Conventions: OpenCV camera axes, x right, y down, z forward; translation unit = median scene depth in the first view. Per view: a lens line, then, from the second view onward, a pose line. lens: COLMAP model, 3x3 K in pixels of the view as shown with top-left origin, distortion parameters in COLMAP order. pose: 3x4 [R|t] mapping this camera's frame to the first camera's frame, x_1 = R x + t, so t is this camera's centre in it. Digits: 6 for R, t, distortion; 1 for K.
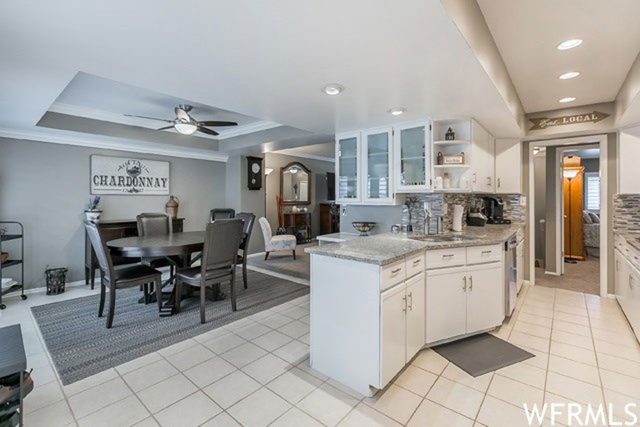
lens RADIAL K [[300.5, 0, 290.8], [0, 300.5, 194.4], [0, 0, 1]] dist [0.000880, -0.002355]
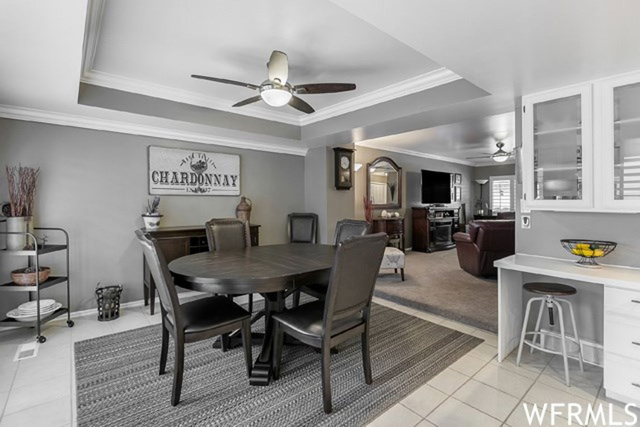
lens RADIAL K [[298.8, 0, 316.3], [0, 298.8, 206.9], [0, 0, 1]] dist [-0.008764, 0.000837]
pose [[0.996362, 0.006139, -0.085003, -0.146102], [-0.003382, 0.999464, 0.032551, 0.005350], [0.085158, -0.032145, 0.995849, 0.234684]]
